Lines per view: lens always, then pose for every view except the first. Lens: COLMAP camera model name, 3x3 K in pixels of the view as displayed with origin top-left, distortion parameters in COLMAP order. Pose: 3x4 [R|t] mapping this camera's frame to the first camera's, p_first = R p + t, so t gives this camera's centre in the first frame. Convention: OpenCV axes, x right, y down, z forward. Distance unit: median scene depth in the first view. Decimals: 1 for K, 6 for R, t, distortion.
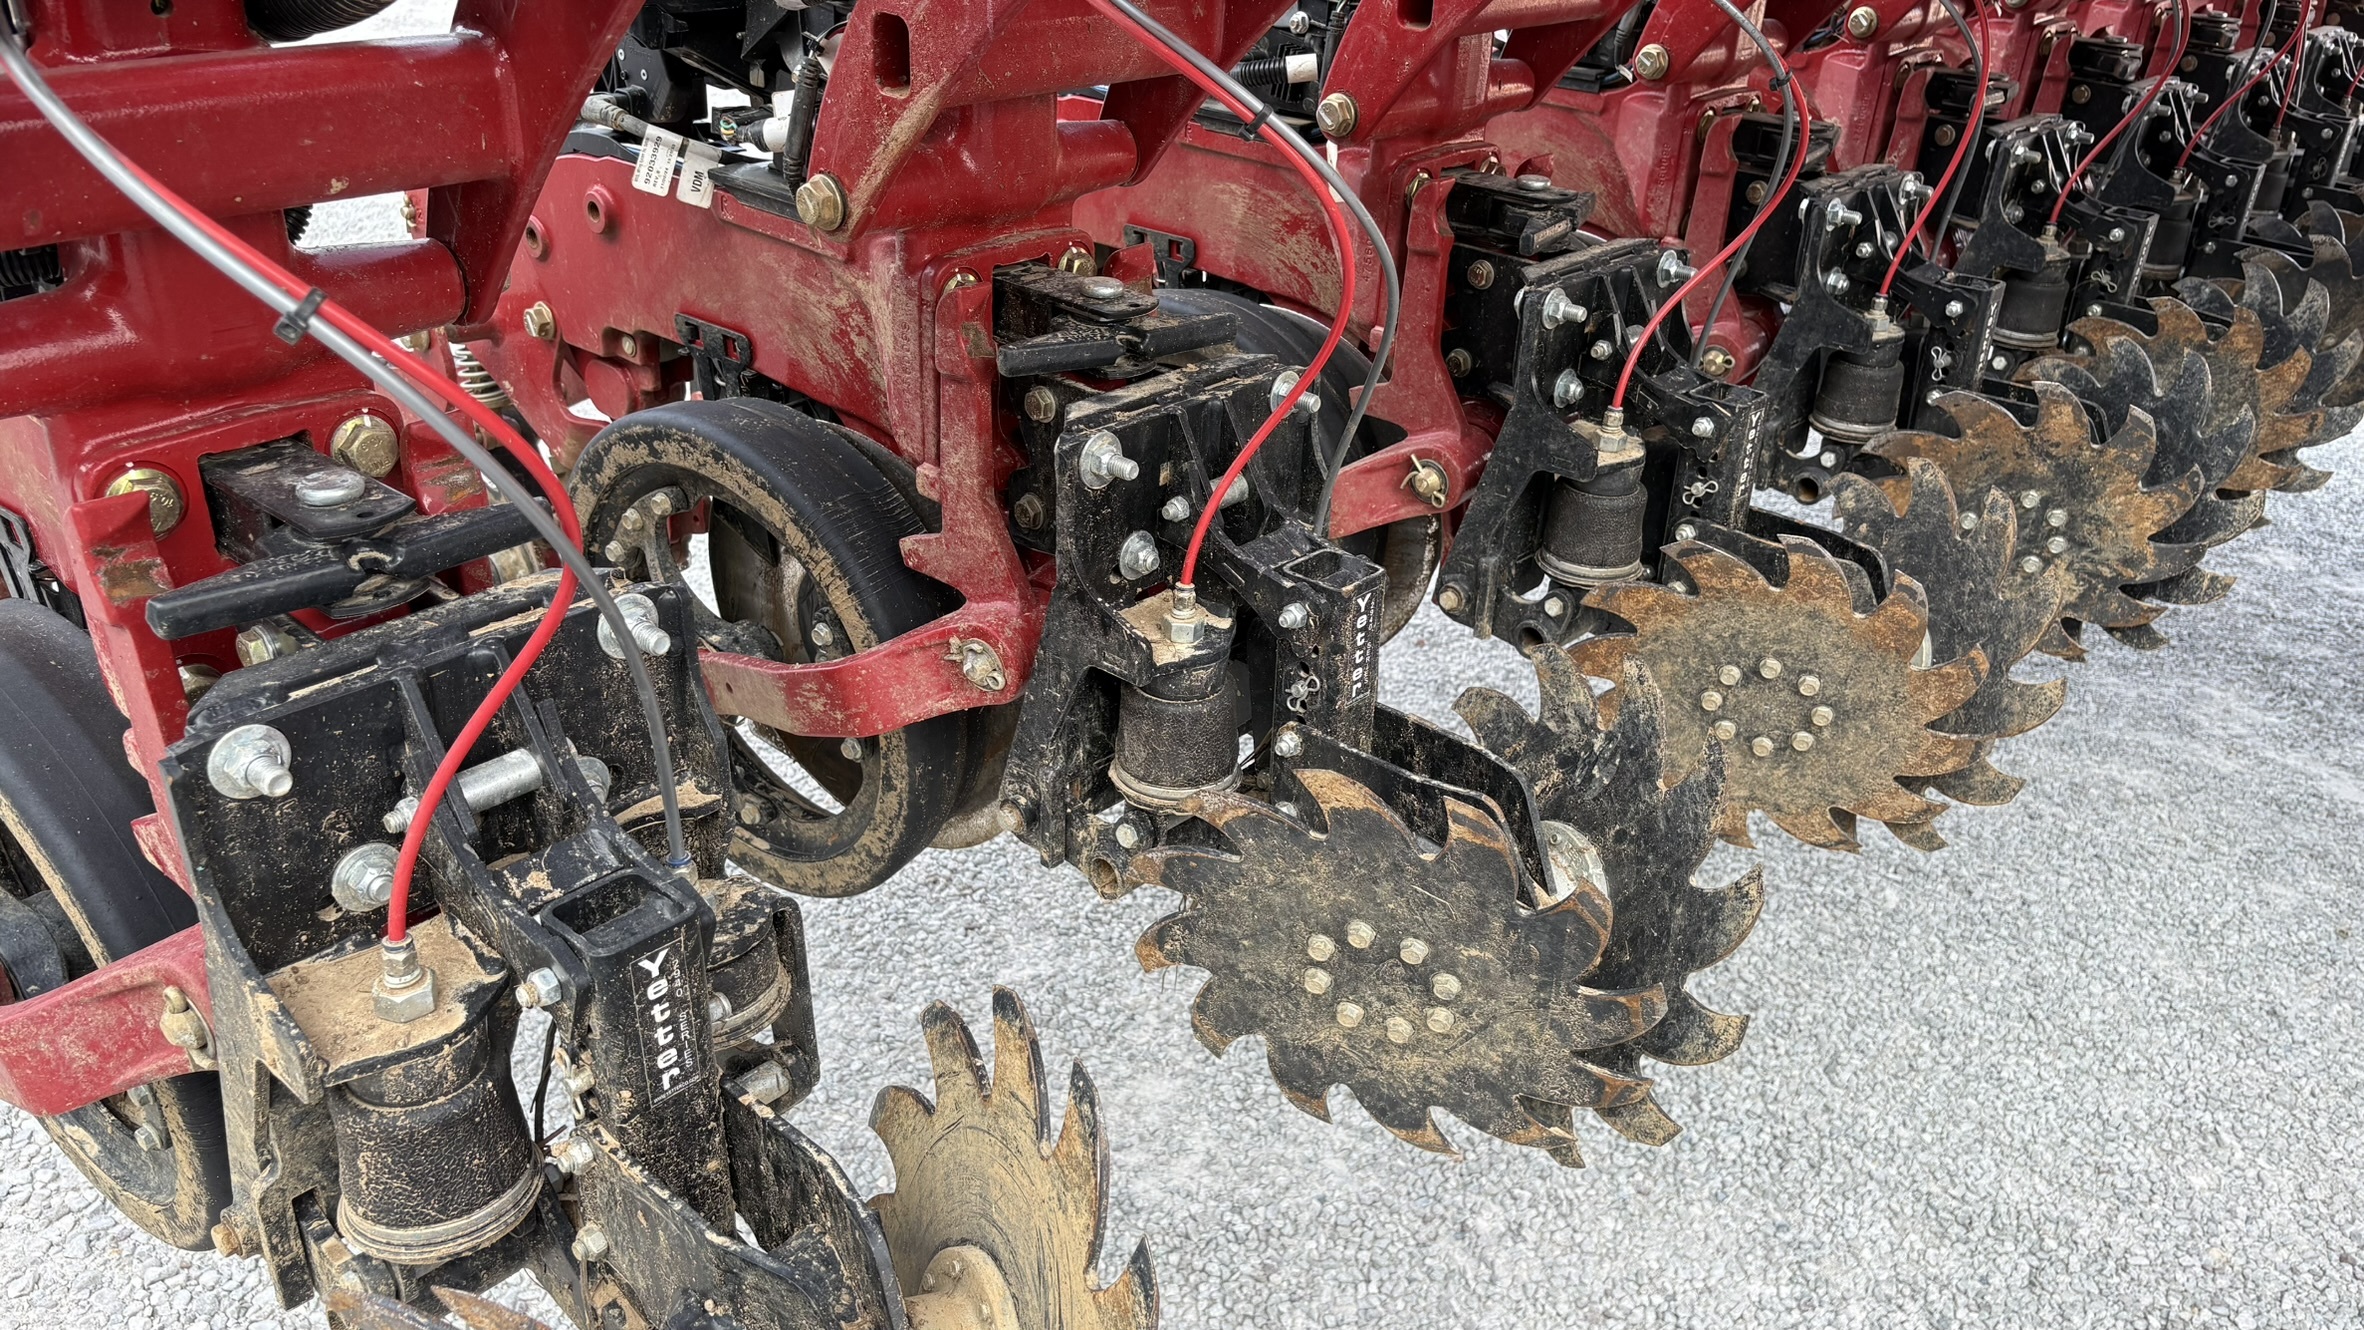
lens RADIAL K [[1796.2, 0, 1182.0], [0, 1796.2, 665.0], [0, 0, 1]] dist [0.009152, 0.001755]
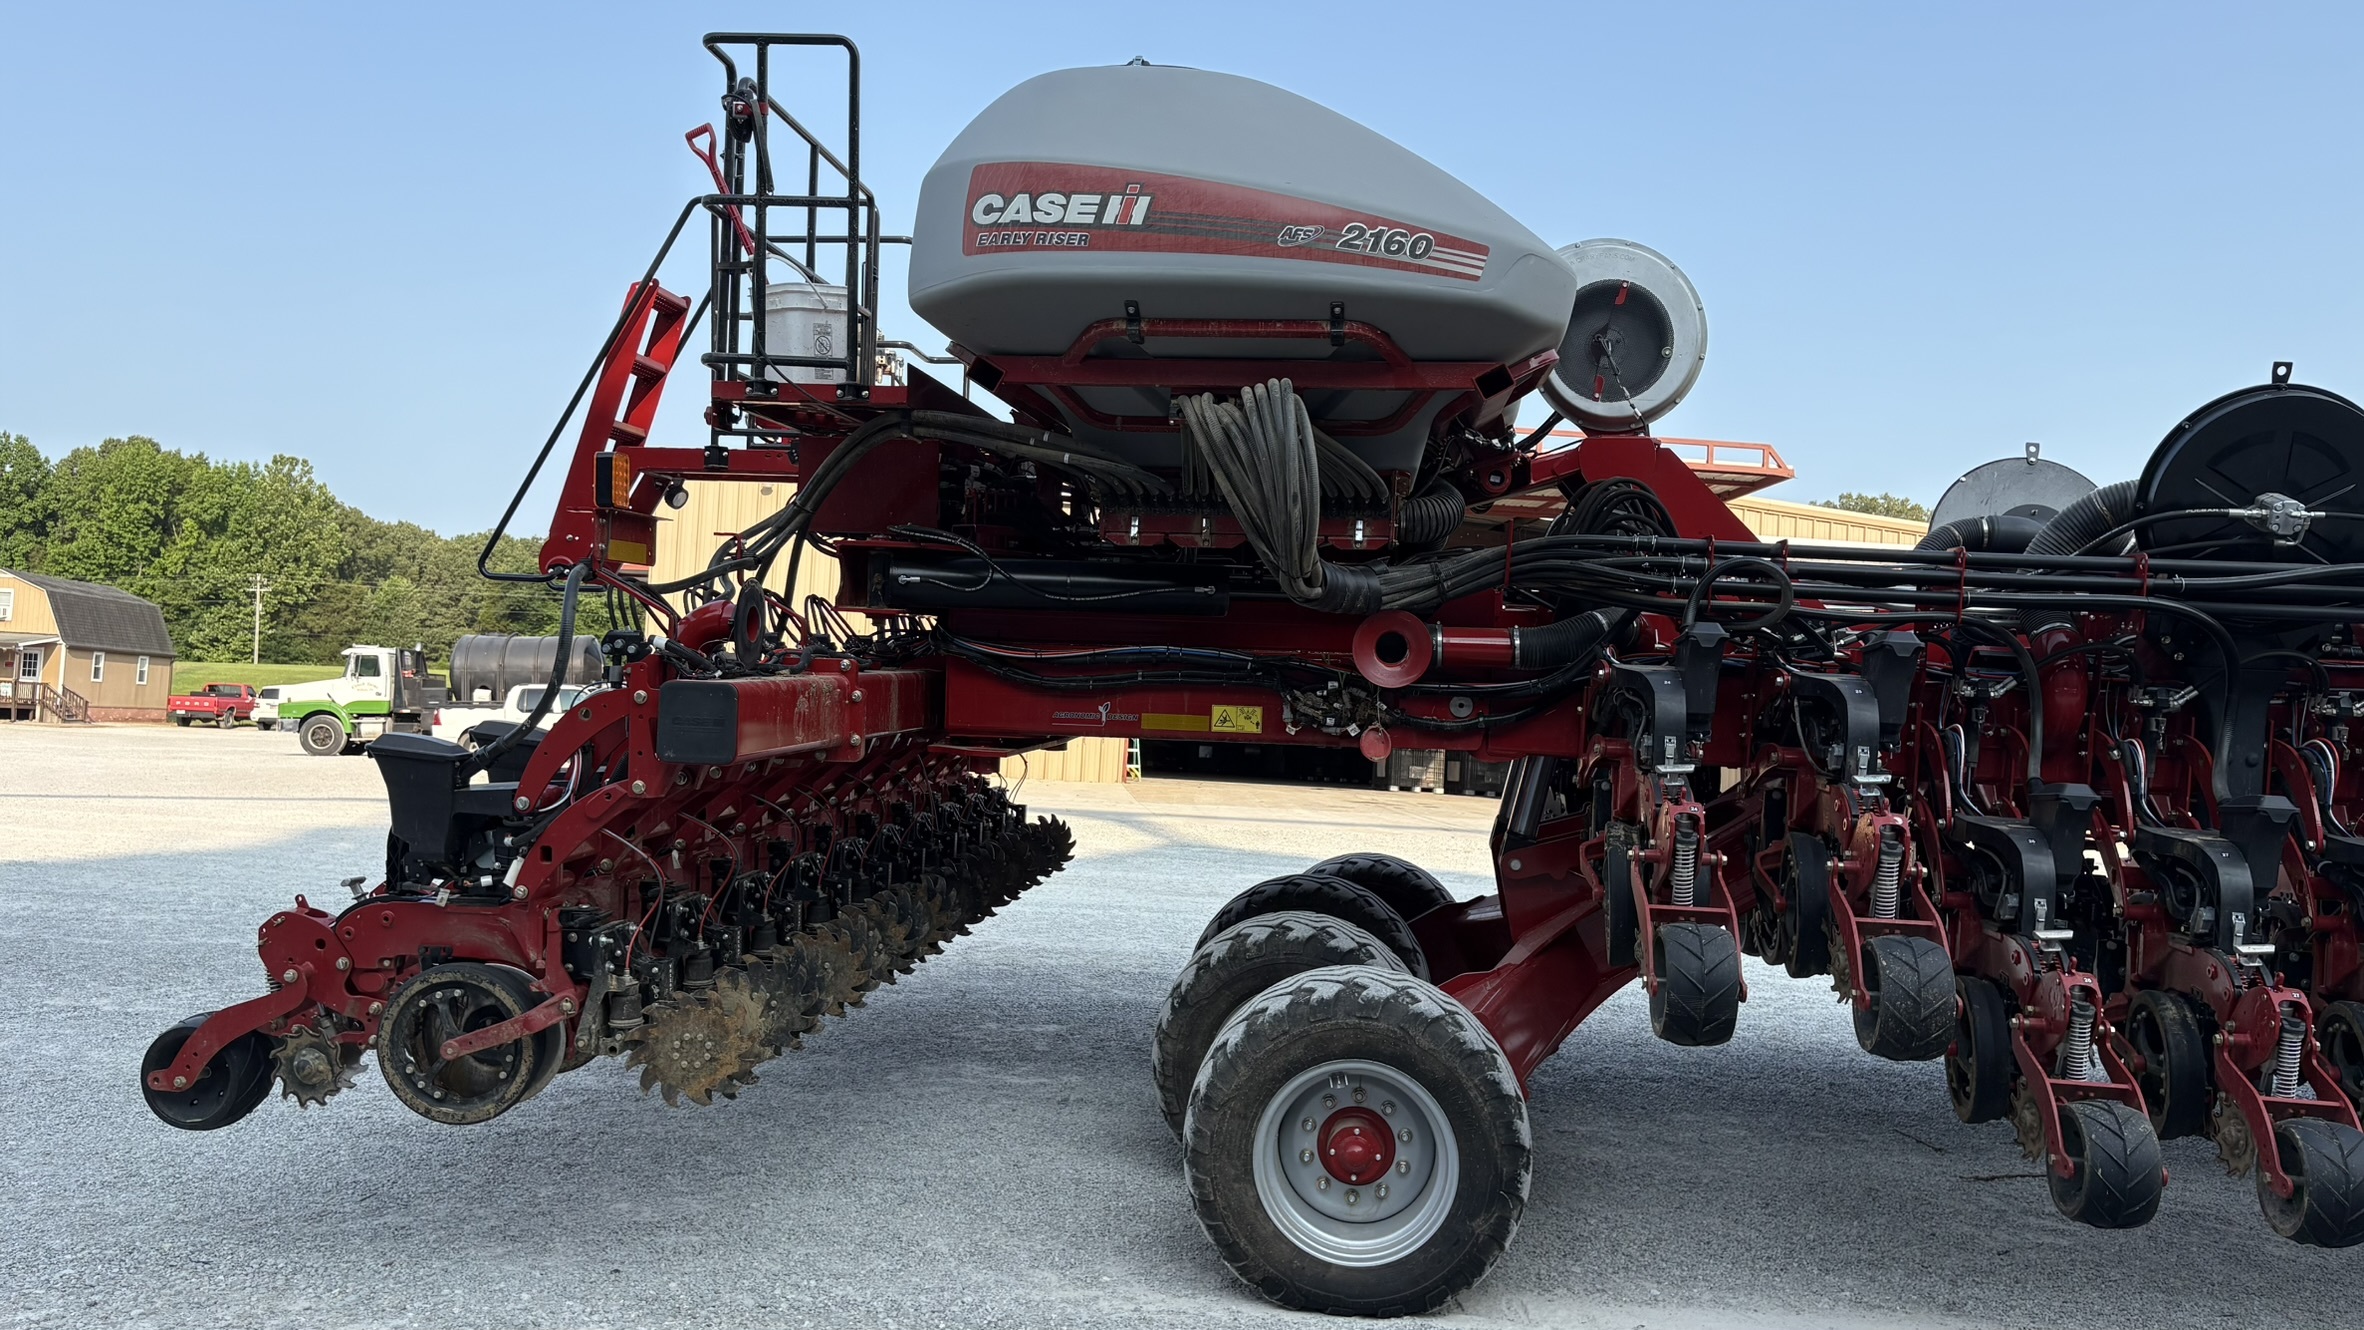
lens RADIAL K [[1796.2, 0, 1182.0], [0, 1796.2, 665.0], [0, 0, 1]] dist [0.009152, 0.001755]
pose [[0.816077, -0.034797, 0.576895, -1.028086], [0.276083, 0.900402, -0.336237, 0.772883], [-0.507737, 0.433666, 0.744404, -2.127042]]
